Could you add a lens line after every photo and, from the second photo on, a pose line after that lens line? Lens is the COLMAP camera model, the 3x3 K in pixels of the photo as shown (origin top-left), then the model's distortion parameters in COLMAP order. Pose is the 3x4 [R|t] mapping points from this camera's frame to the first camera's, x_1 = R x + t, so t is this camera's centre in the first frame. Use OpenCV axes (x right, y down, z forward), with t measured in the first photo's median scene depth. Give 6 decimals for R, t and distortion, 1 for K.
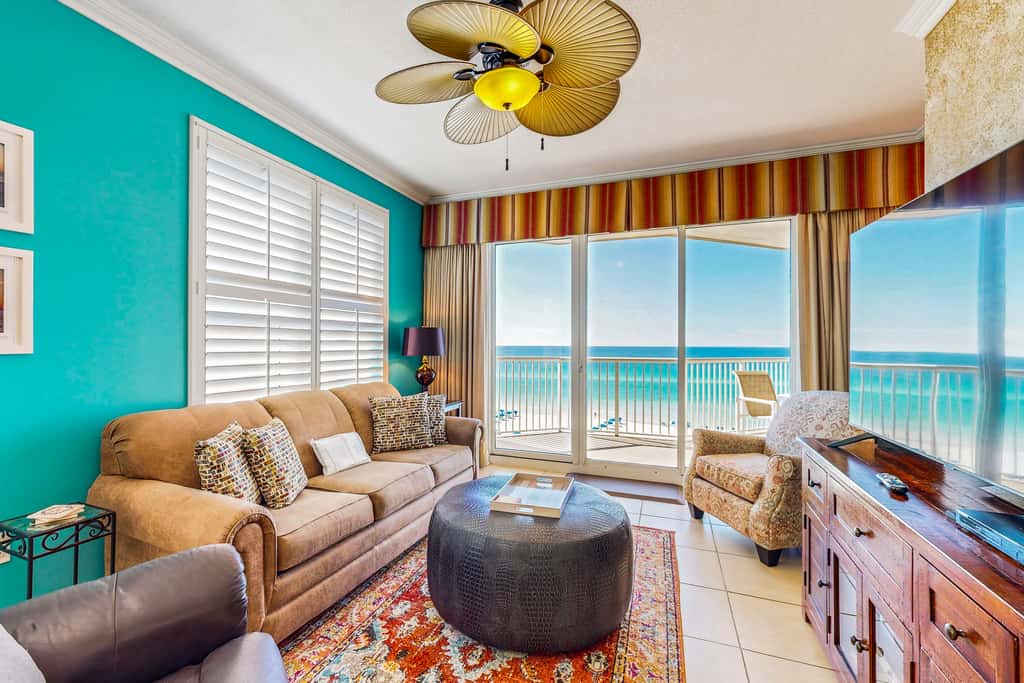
lens RADIAL K [[452.4, 0, 504.0], [0, 452.4, 339.7], [0, 0, 1]] dist [-0.001346, 0.000136]
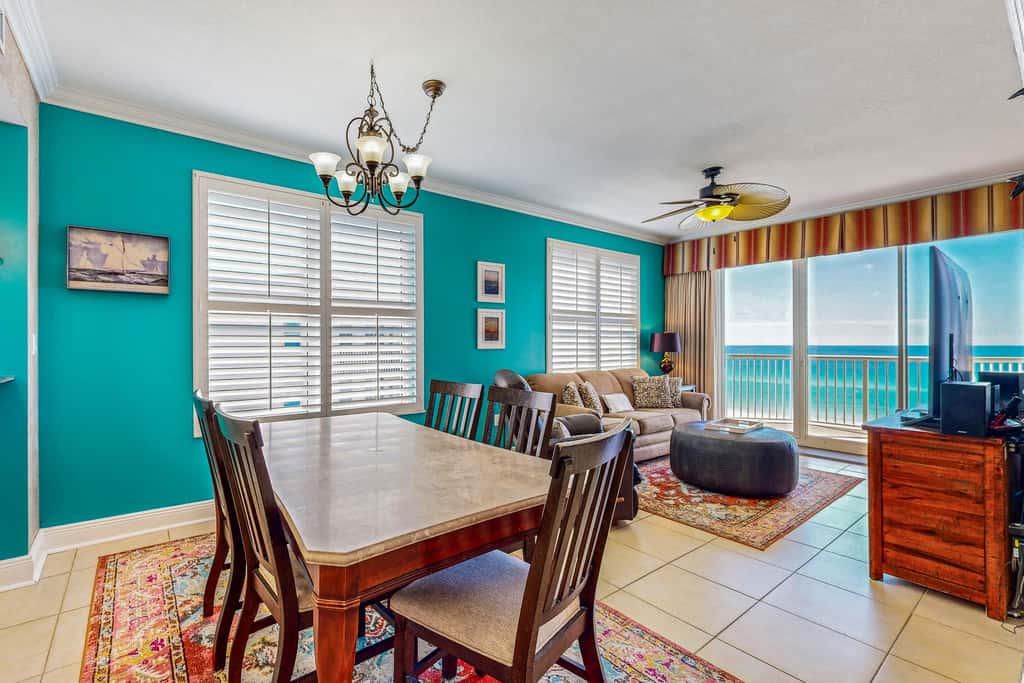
lens RADIAL K [[406.7, 0, 475.8], [0, 406.7, 346.7], [0, 0, 1]] dist [-0.001266, -0.000259]
pose [[0.821974, -0.002653, -0.569519, 0.082552], [0.010632, 0.999886, 0.010686, -0.003408], [0.569426, -0.014839, 0.821908, -0.529201]]
